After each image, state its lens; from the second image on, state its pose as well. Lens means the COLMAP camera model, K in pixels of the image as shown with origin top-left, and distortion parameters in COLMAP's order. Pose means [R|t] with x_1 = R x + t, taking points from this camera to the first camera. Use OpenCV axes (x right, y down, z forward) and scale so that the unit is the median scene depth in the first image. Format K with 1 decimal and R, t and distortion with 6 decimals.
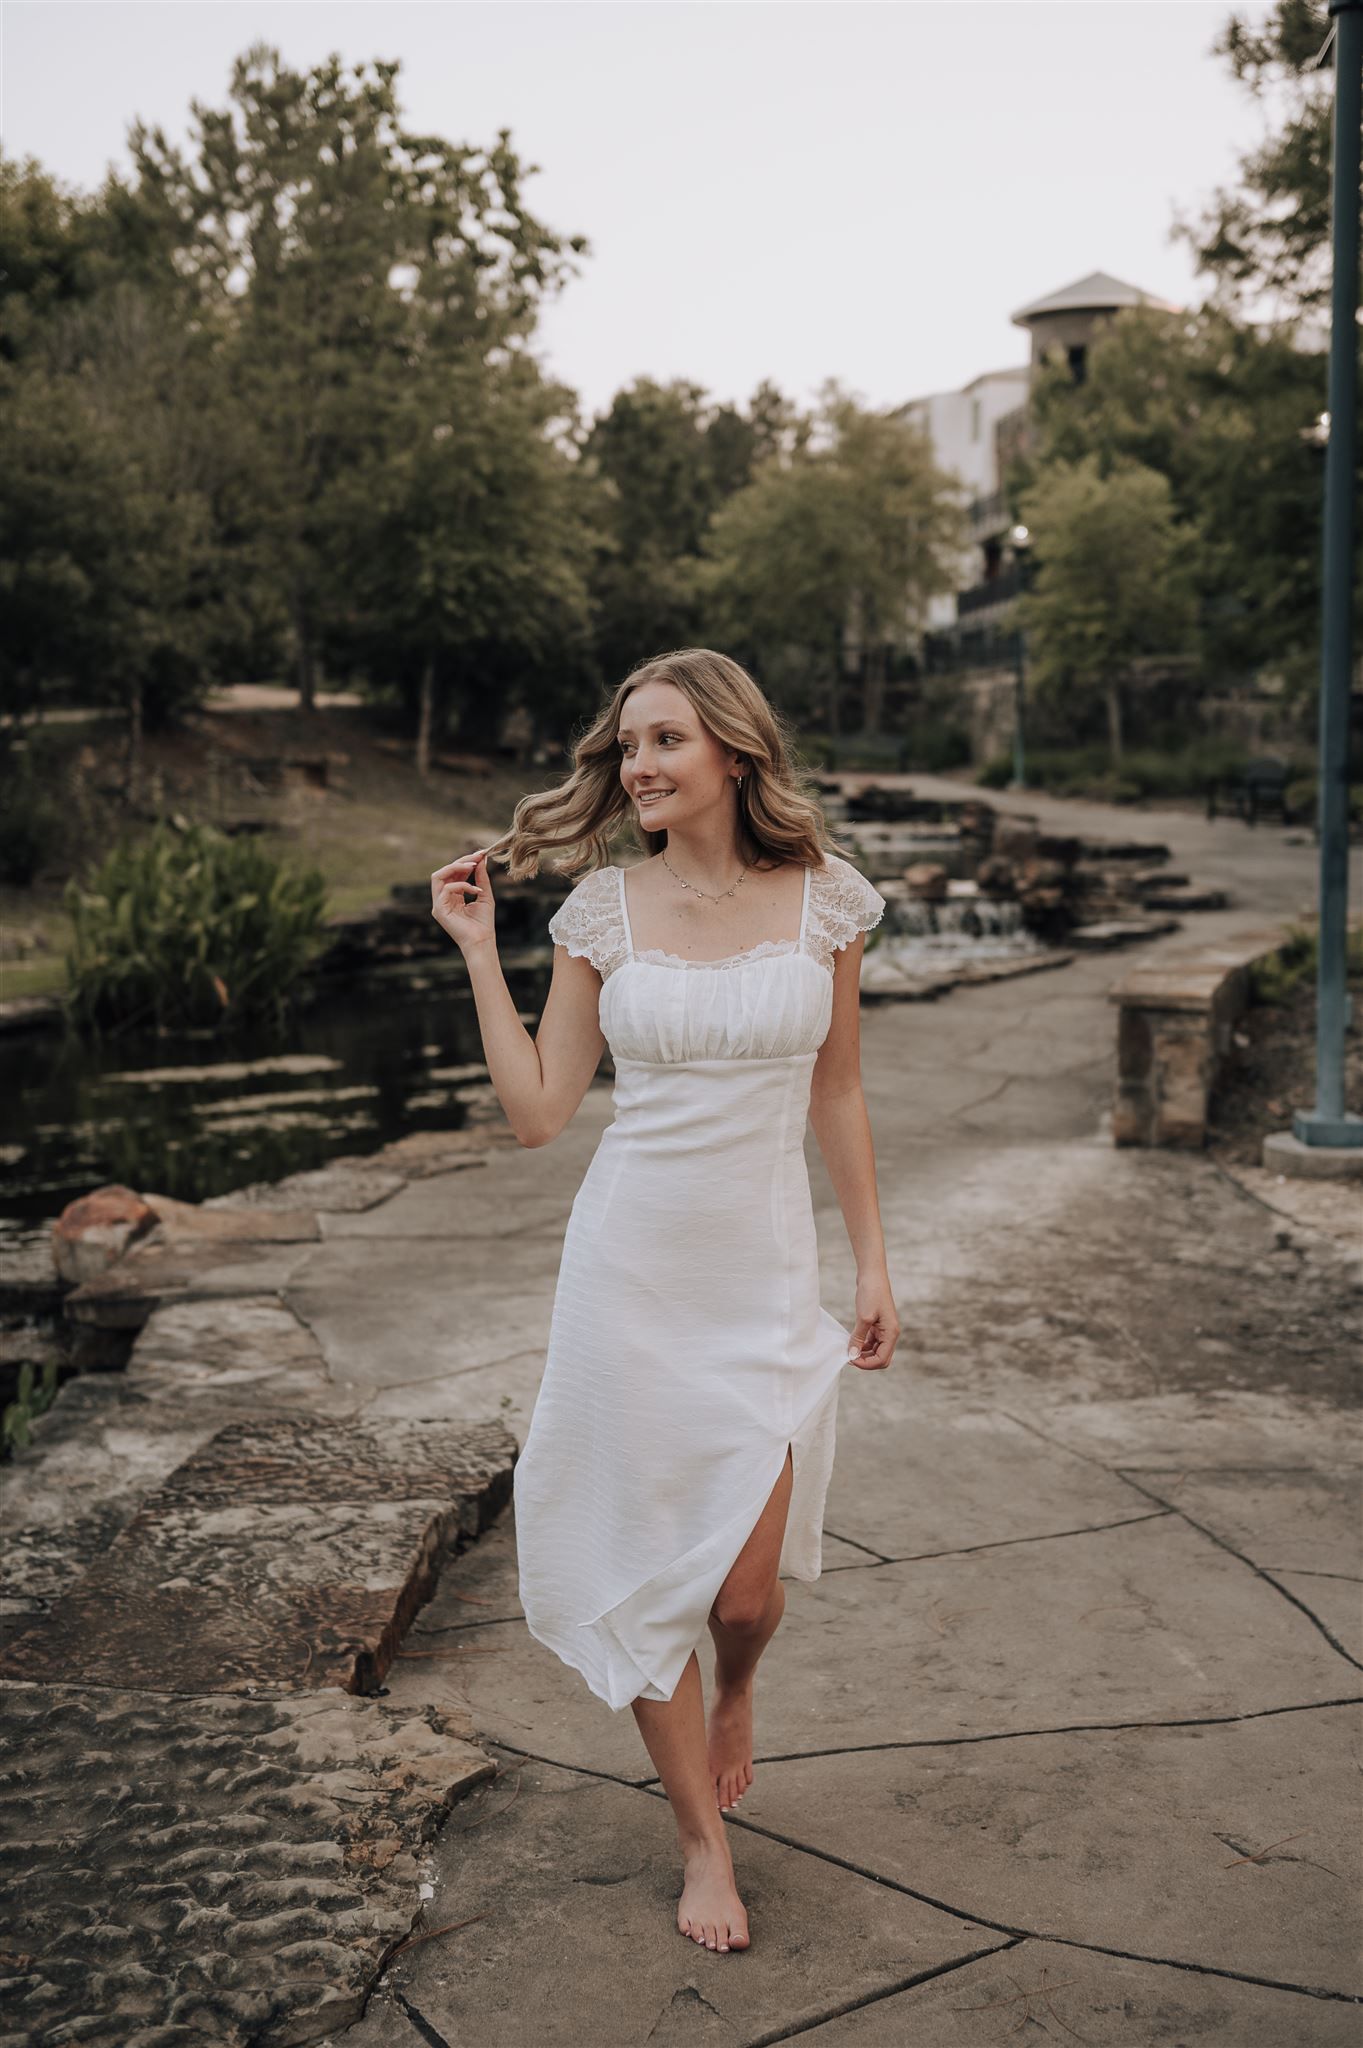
lens RADIAL K [[2183.4, 0, 692.2], [0, 2183.4, 993.3], [0, 0, 1]] dist [0.001101, -0.003336]
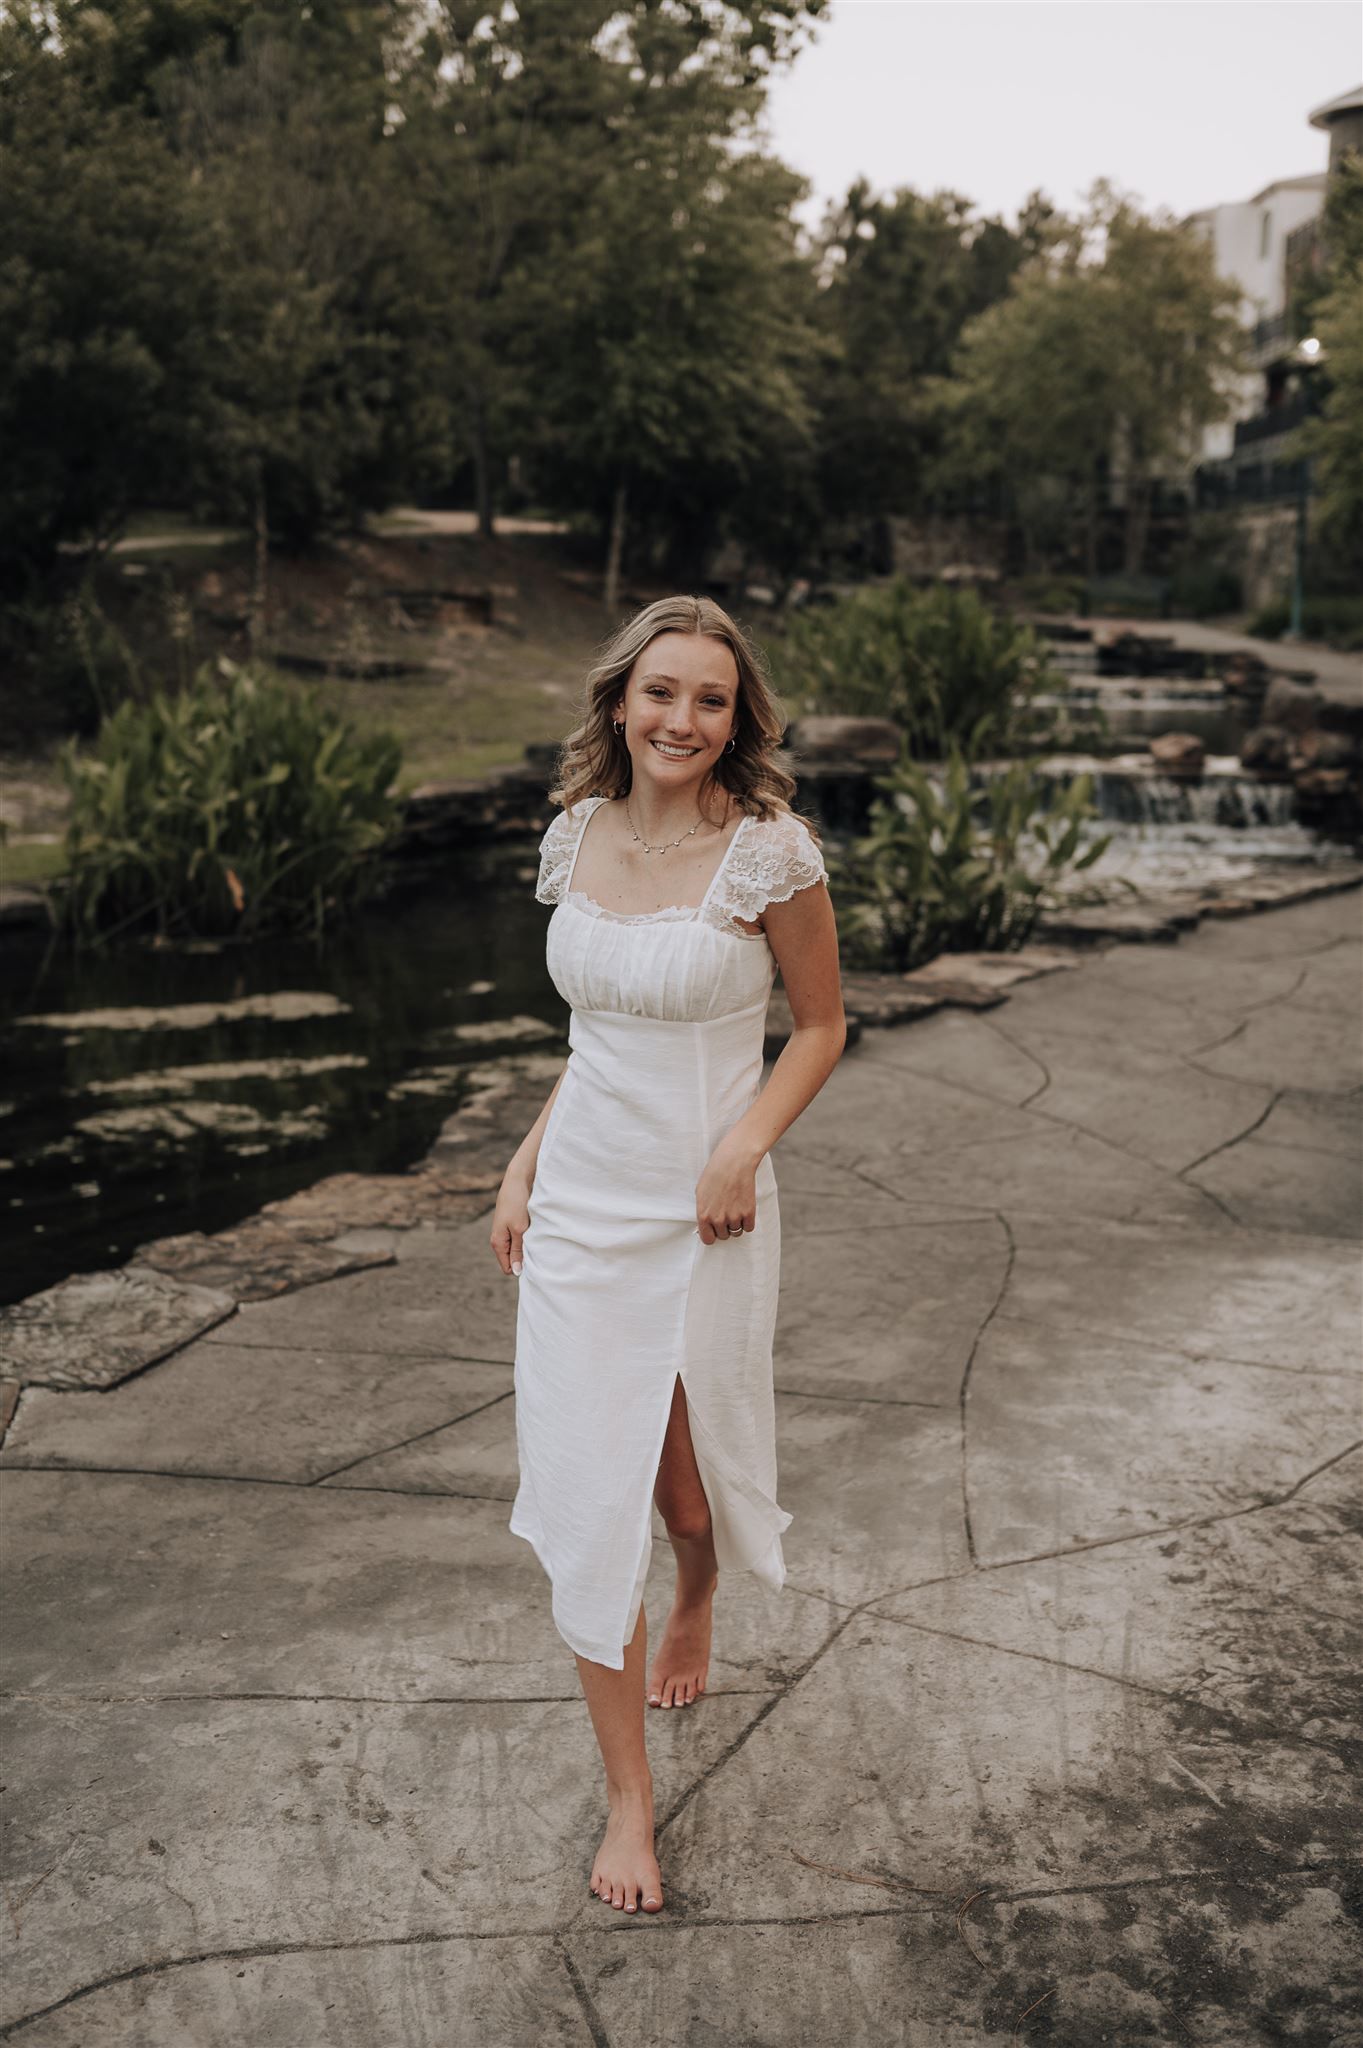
lens RADIAL K [[2183.4, 0, 692.2], [0, 2183.4, 993.3], [0, 0, 1]] dist [0.001101, -0.003336]
pose [[0.993045, 0.038187, -0.111370, 0.013818], [-0.030016, 0.996796, 0.074144, -0.011524], [0.113844, -0.070286, 0.991009, 0.106520]]
